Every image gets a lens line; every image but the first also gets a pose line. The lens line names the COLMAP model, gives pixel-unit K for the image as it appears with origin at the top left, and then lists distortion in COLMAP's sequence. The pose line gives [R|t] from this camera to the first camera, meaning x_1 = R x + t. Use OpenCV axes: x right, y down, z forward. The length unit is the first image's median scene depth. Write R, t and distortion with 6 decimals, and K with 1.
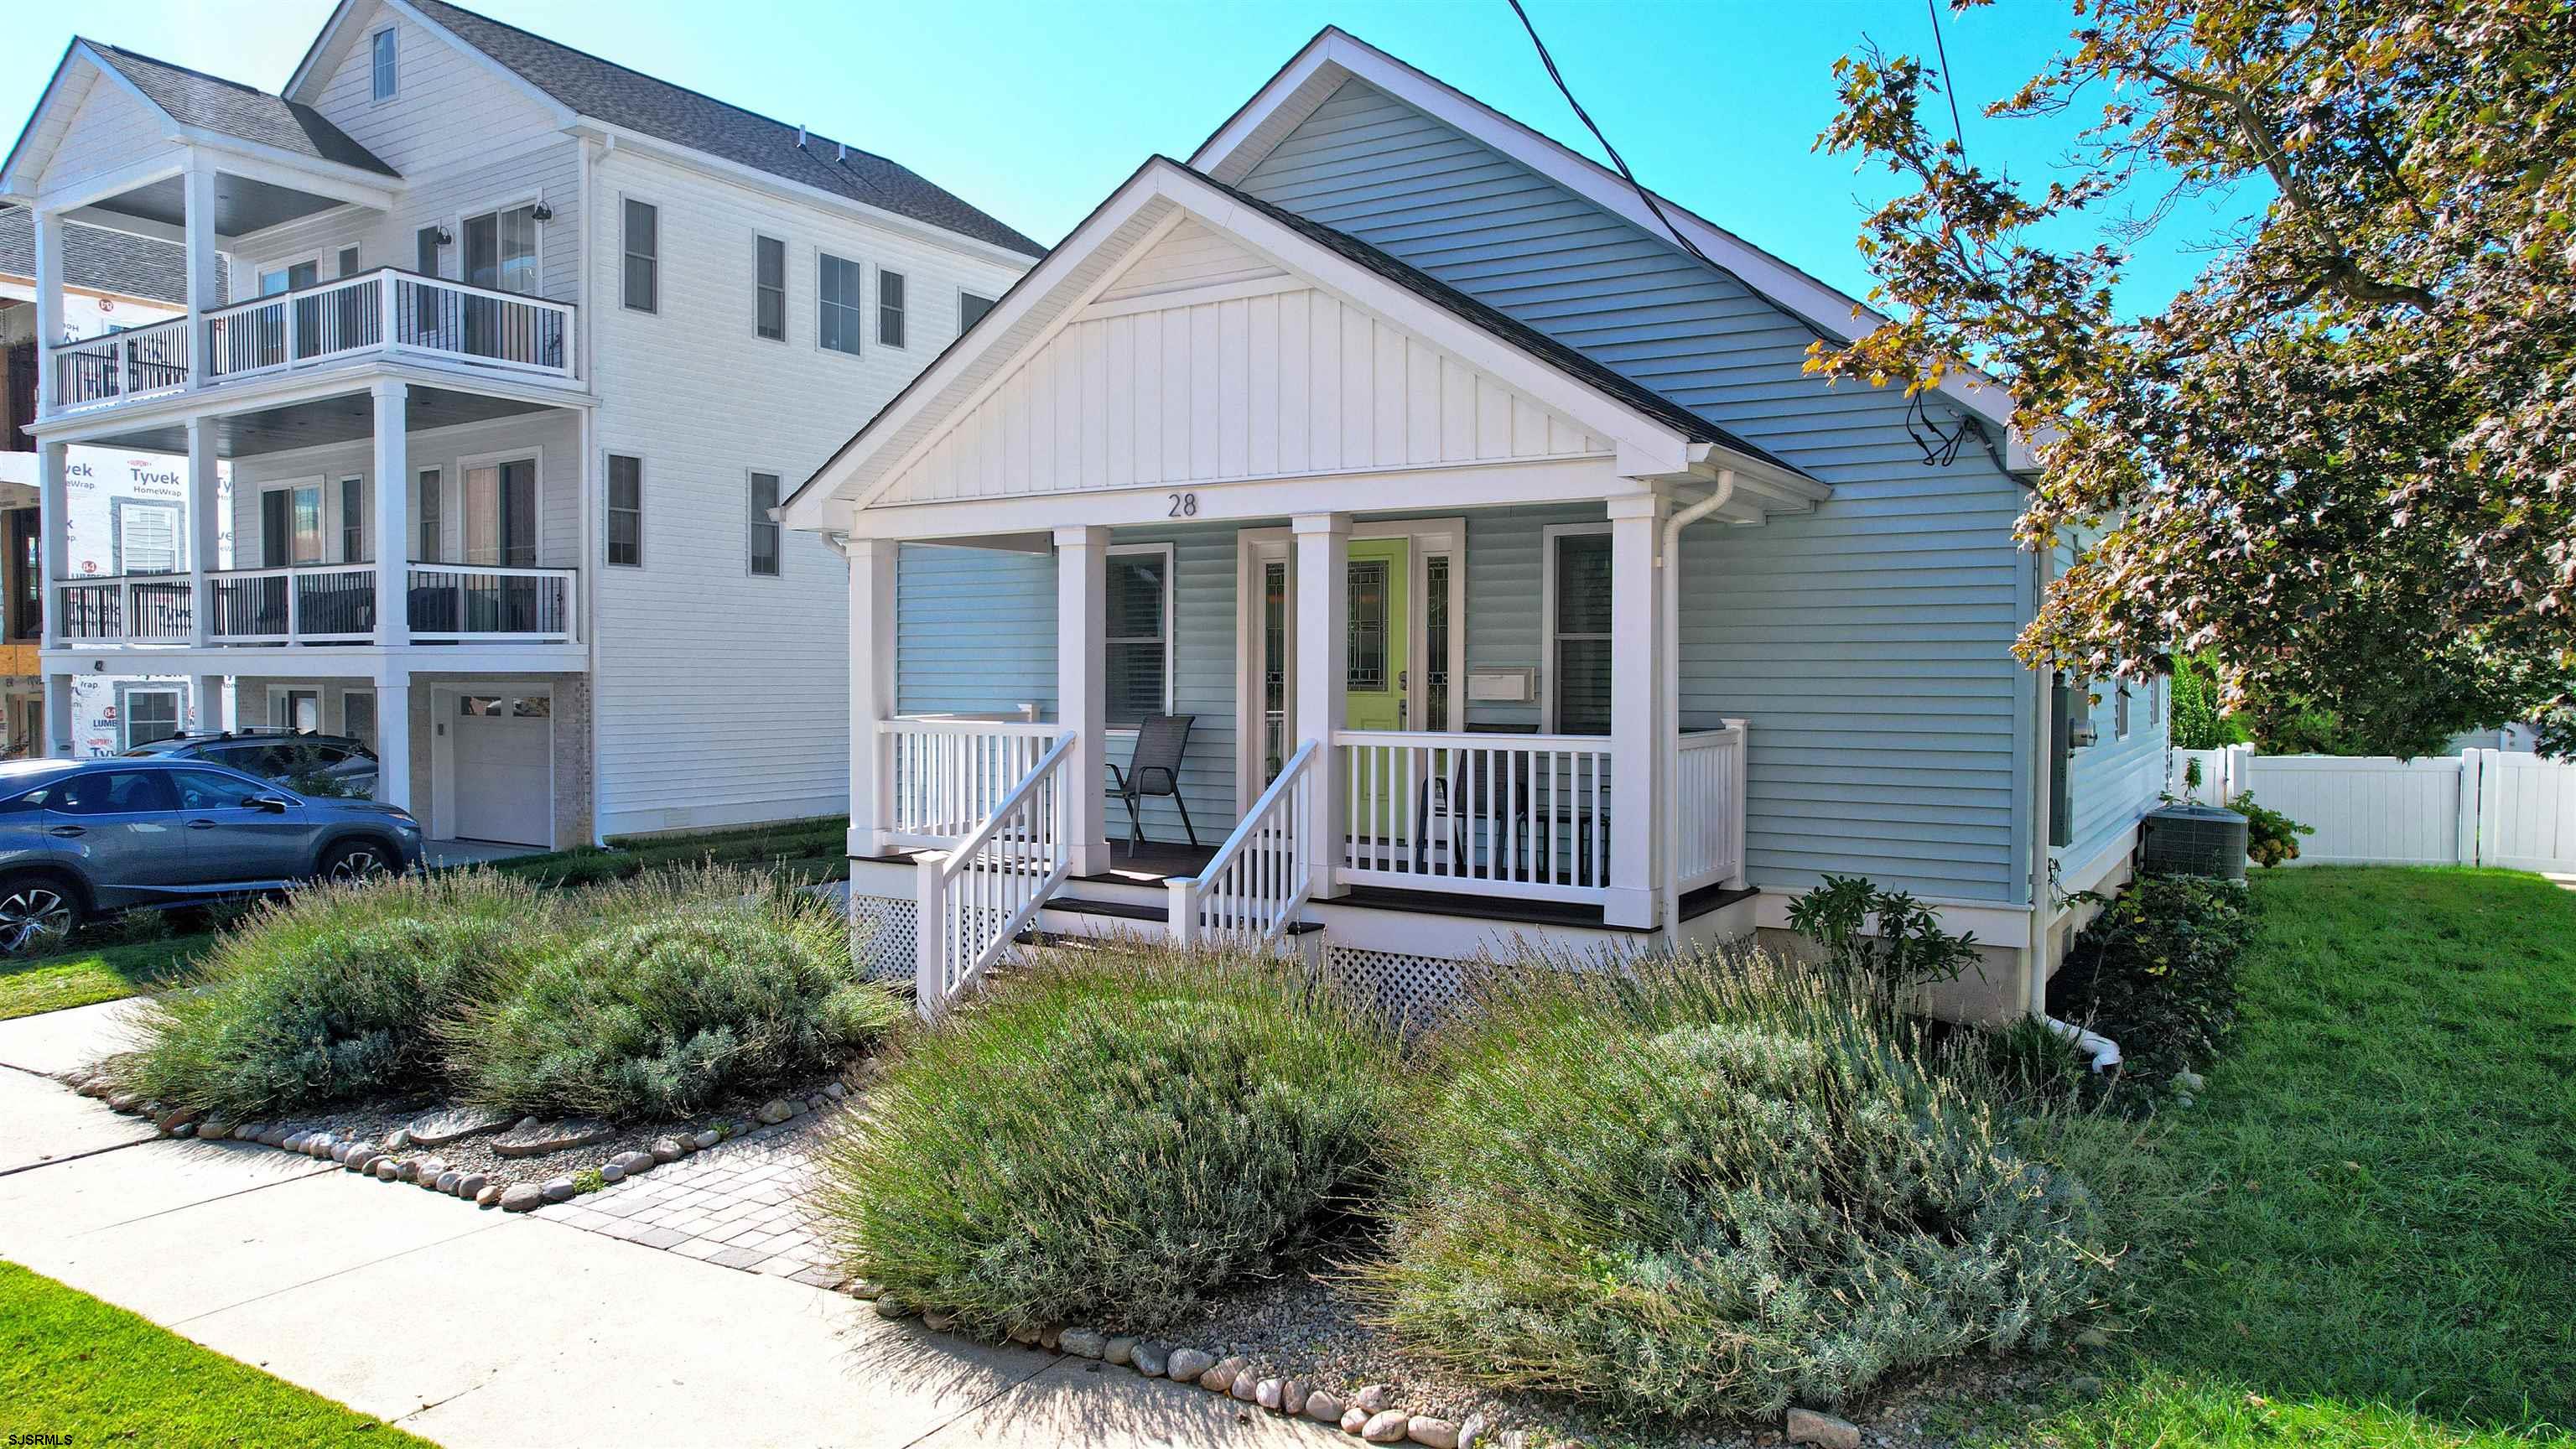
lens RADIAL K [[1644.5, 0, 1286.8], [0, 1644.5, 732.0], [0, 0, 1]] dist [-0.081656, 0.076320]
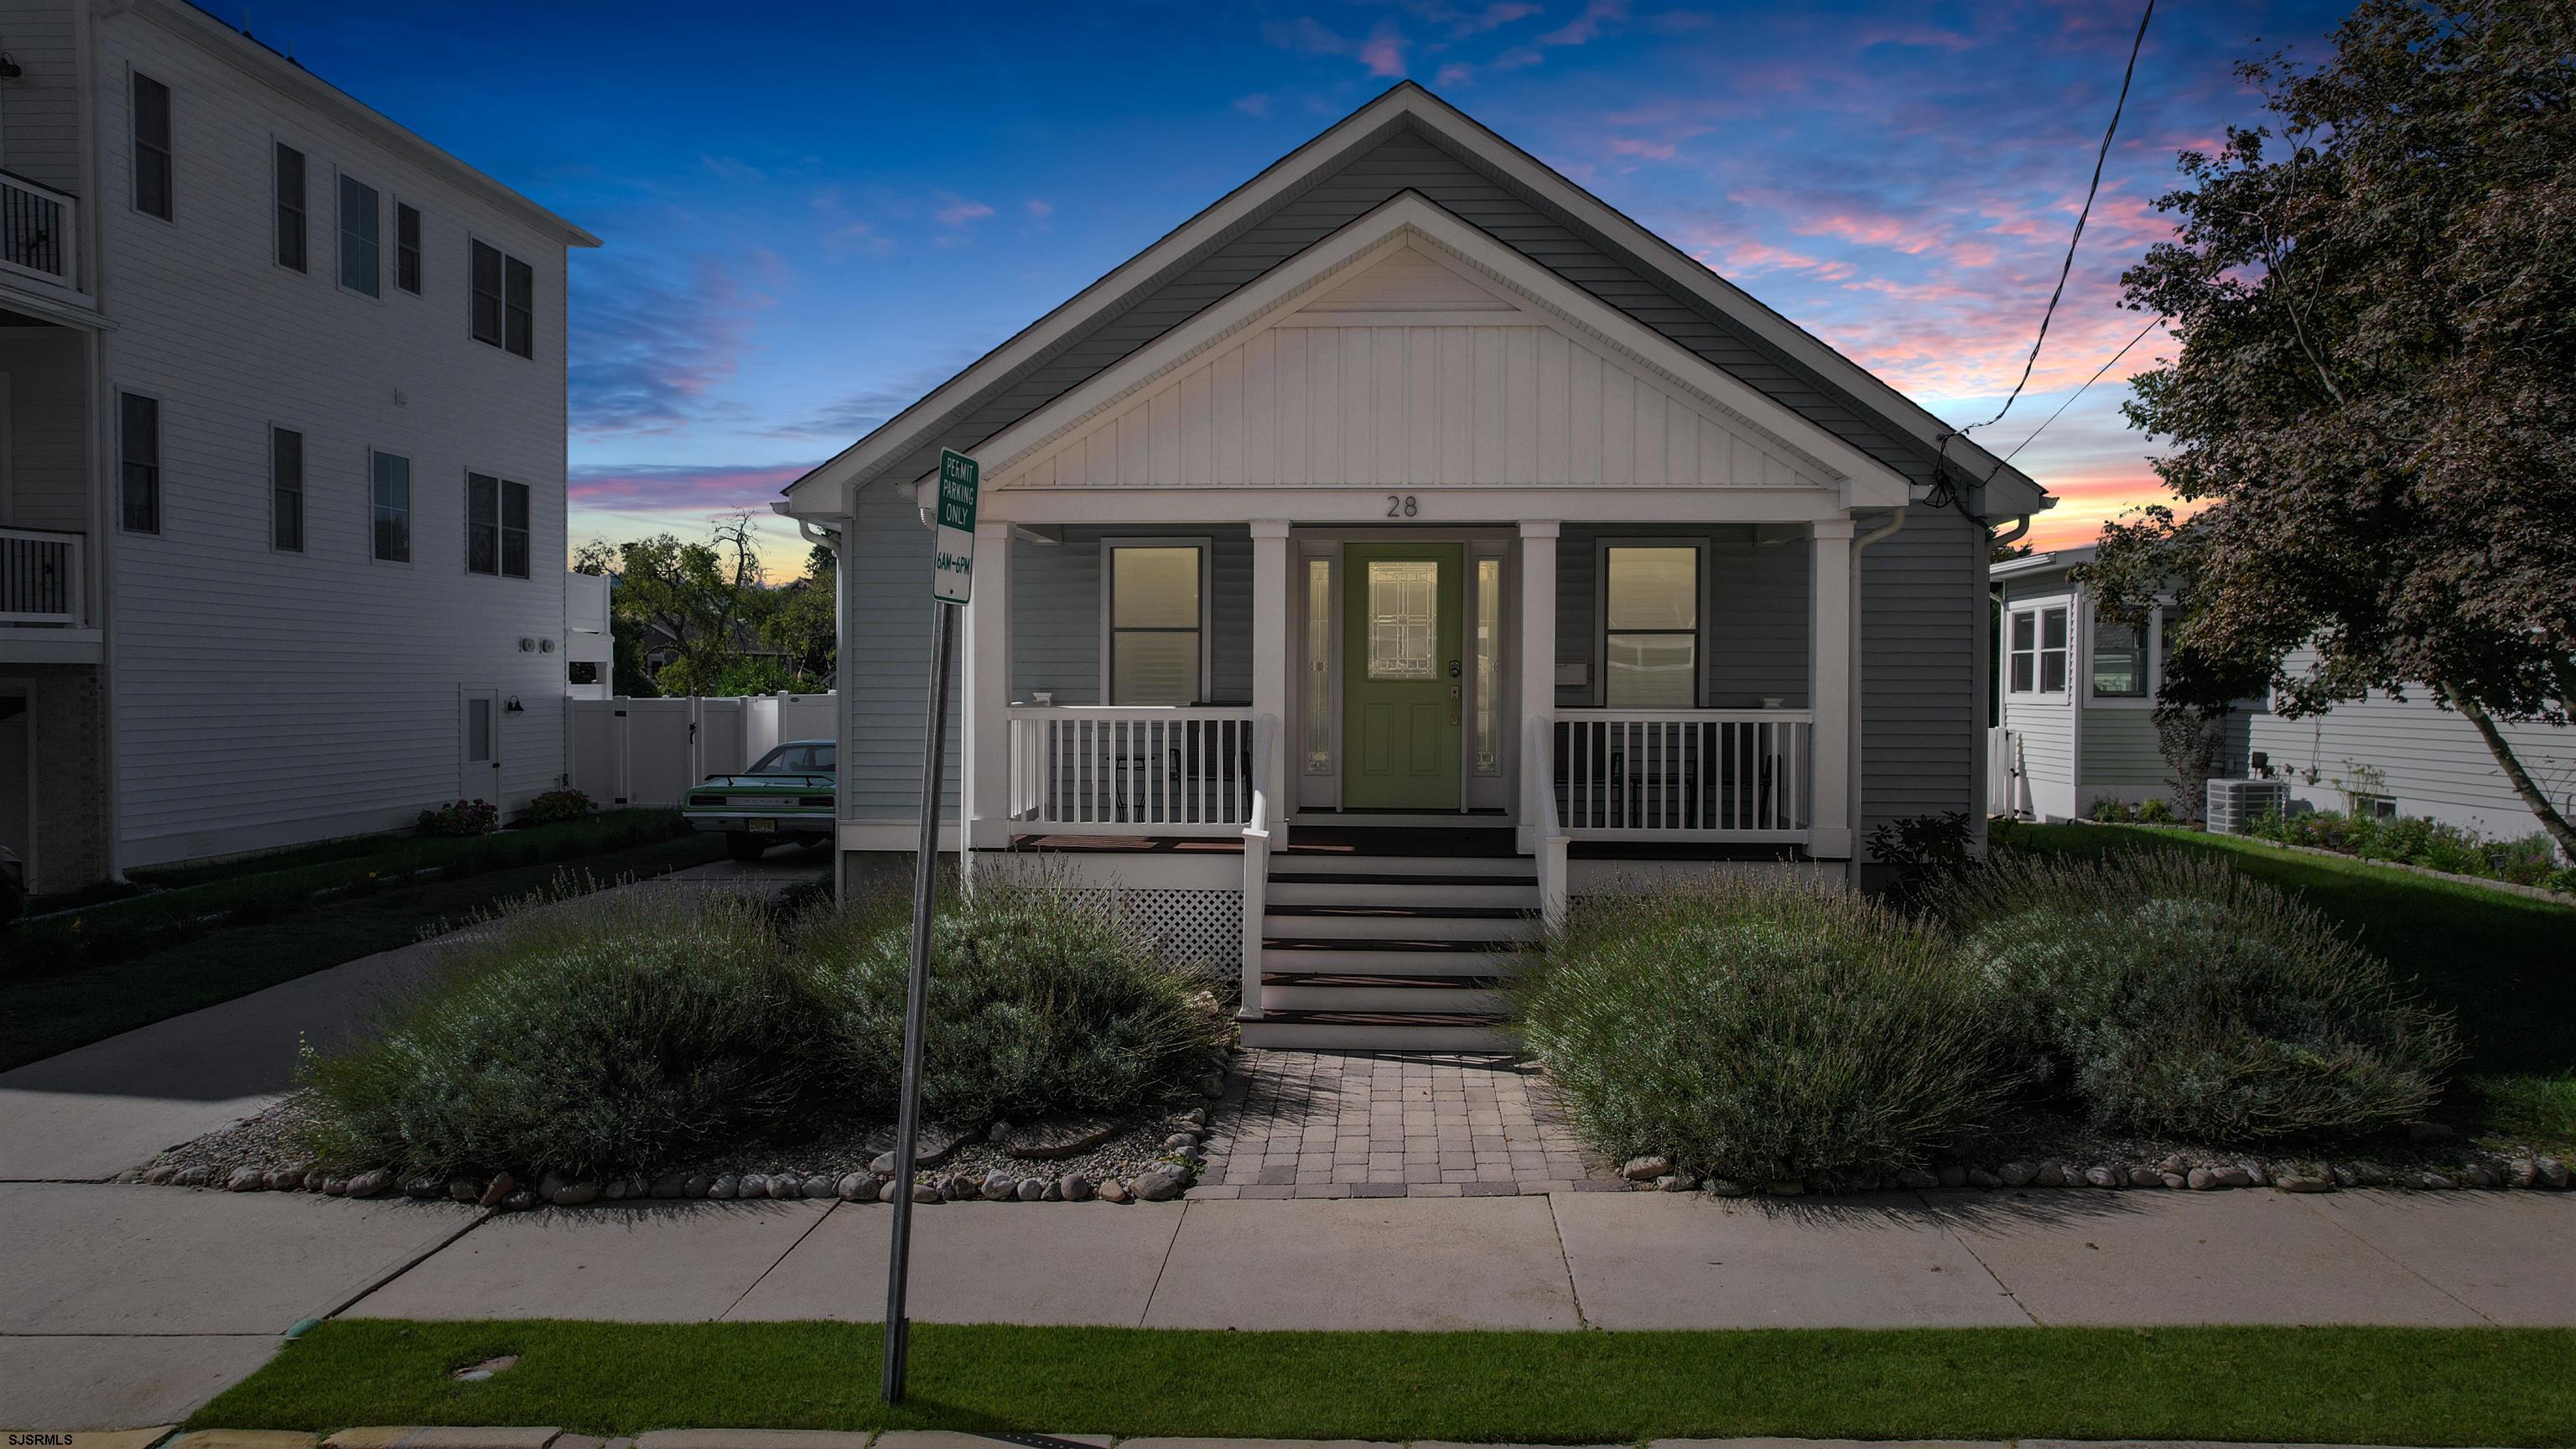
lens RADIAL K [[1644.5, 0, 1286.8], [0, 1644.5, 732.0], [0, 0, 1]] dist [-0.081656, 0.076320]
pose [[0.877381, -0.013642, 0.479600, -0.502974], [0.015681, 0.999877, -0.000246, 0.009193], [-0.479537, 0.007736, 0.877487, 0.054895]]
